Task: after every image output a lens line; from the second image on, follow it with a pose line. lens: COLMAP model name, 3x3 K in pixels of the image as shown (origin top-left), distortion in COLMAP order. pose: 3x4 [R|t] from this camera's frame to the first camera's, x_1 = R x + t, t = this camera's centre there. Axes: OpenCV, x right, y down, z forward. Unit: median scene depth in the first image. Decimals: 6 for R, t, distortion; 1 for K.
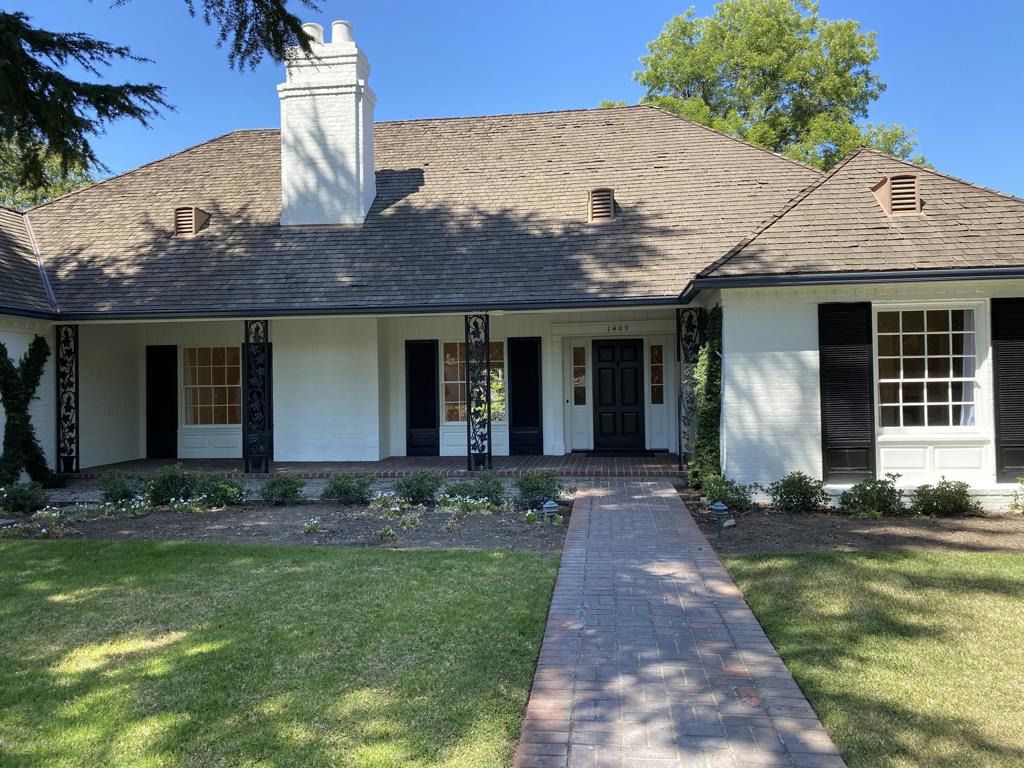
lens RADIAL K [[791.6, 0, 506.0], [0, 791.6, 395.0], [0, 0, 1]] dist [0.076993, -0.115052]
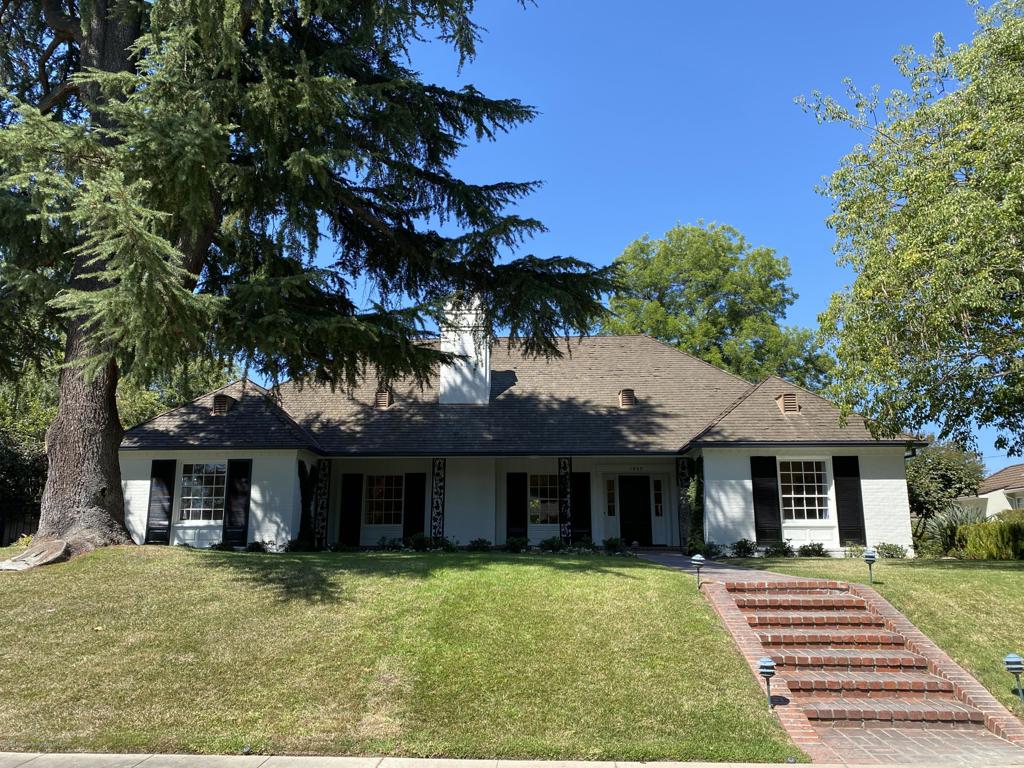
lens RADIAL K [[791.6, 0, 506.0], [0, 791.6, 395.0], [0, 0, 1]] dist [0.076993, -0.115052]
pose [[0.997519, 0.029705, 0.063822, -0.267700], [-0.017034, 0.981523, -0.190587, 0.095147], [-0.068304, 0.189027, 0.979594, -0.716990]]
